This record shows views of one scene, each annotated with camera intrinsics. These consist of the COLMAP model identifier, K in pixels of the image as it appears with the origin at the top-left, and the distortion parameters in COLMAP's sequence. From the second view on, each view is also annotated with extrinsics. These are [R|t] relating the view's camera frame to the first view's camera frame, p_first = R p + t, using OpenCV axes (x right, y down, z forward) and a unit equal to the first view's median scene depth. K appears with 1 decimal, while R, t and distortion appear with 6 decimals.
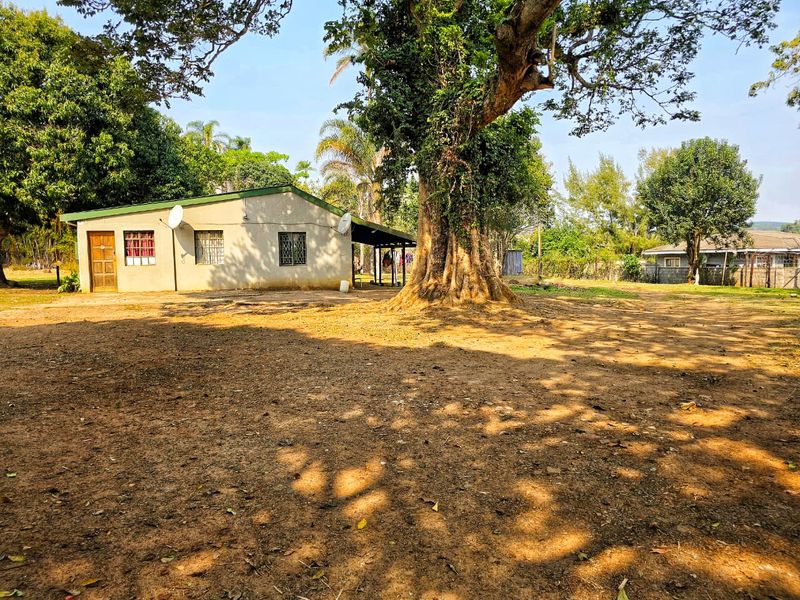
lens RADIAL K [[545.9, 0, 400.2], [0, 545.9, 296.9], [0, 0, 1]] dist [0.021649, -0.005370]
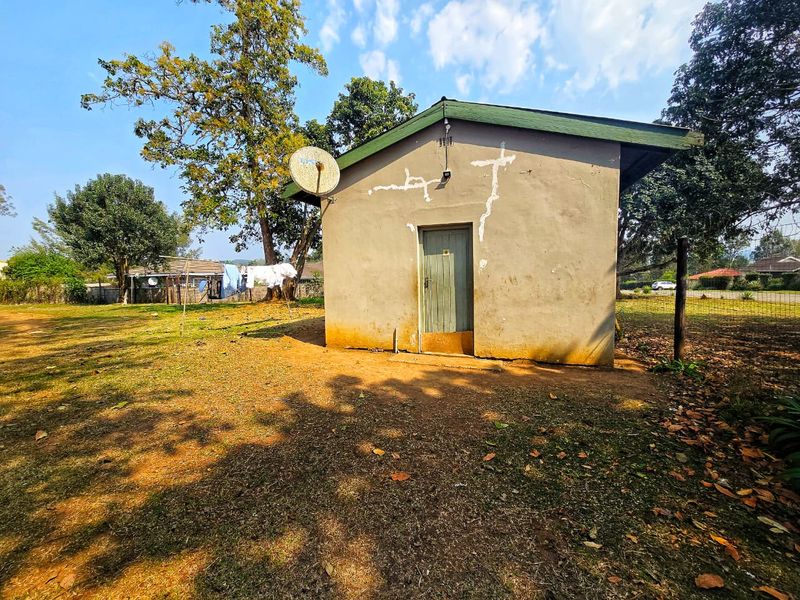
lens RADIAL K [[327.3, 0, 397.8], [0, 327.3, 297.4], [0, 0, 1]] dist [-0.001676, 0.001722]
pose [[0.512034, -0.064630, 0.856530, 0.424969], [0.077421, 0.996579, 0.028915, -0.019211], [-0.855469, 0.051508, 0.515286, 0.287284]]
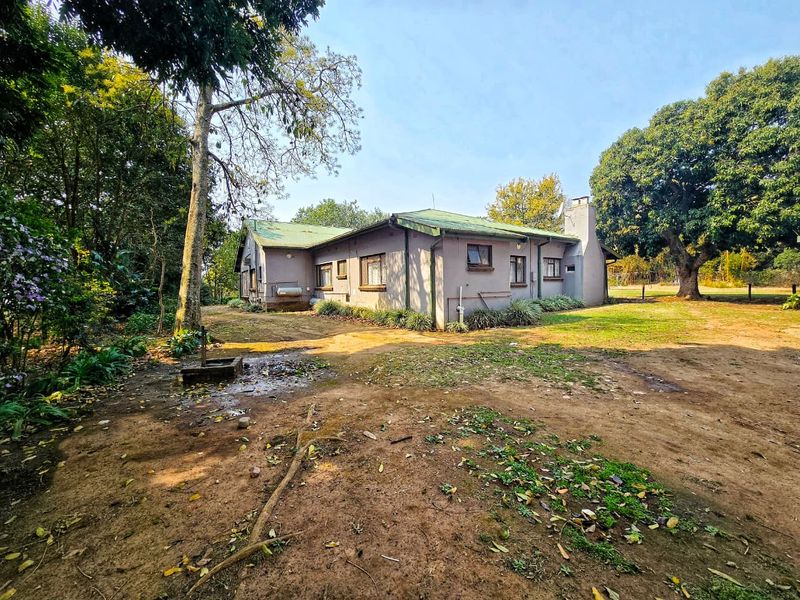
lens RADIAL K [[327.3, 0, 399.9], [0, 327.3, 295.7], [0, 0, 1]] dist [-0.001676, 0.001722]
pose [[0.345884, 0.039083, -0.937463, -0.277970], [-0.052740, 0.998362, 0.022162, -0.008685], [0.936794, 0.041777, 0.347379, 0.071041]]
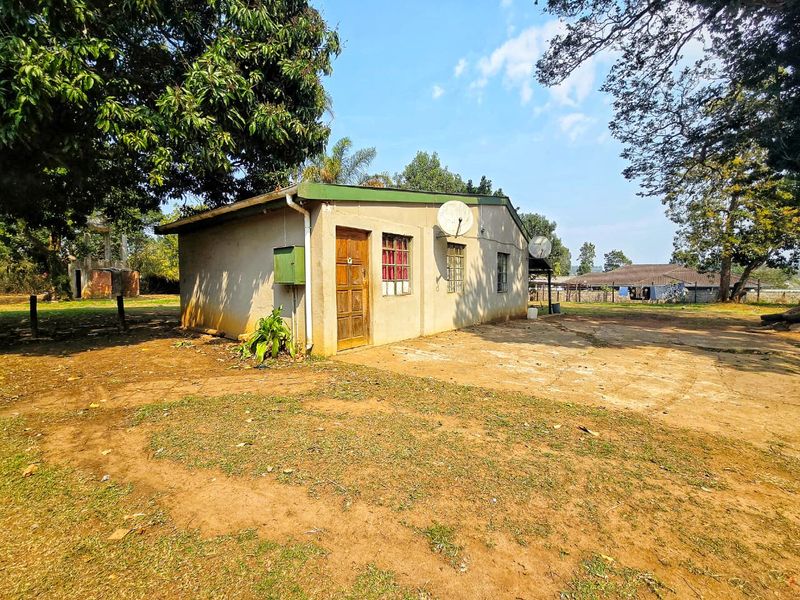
lens RADIAL K [[349.0, 0, 397.7], [0, 349.0, 291.4], [0, 0, 1]] dist [0.001008, -0.001765]
pose [[0.788804, -0.006386, 0.614611, -0.696988], [0.034680, 0.998815, -0.034131, -0.049295], [-0.613665, 0.048237, 0.788091, 0.713219]]
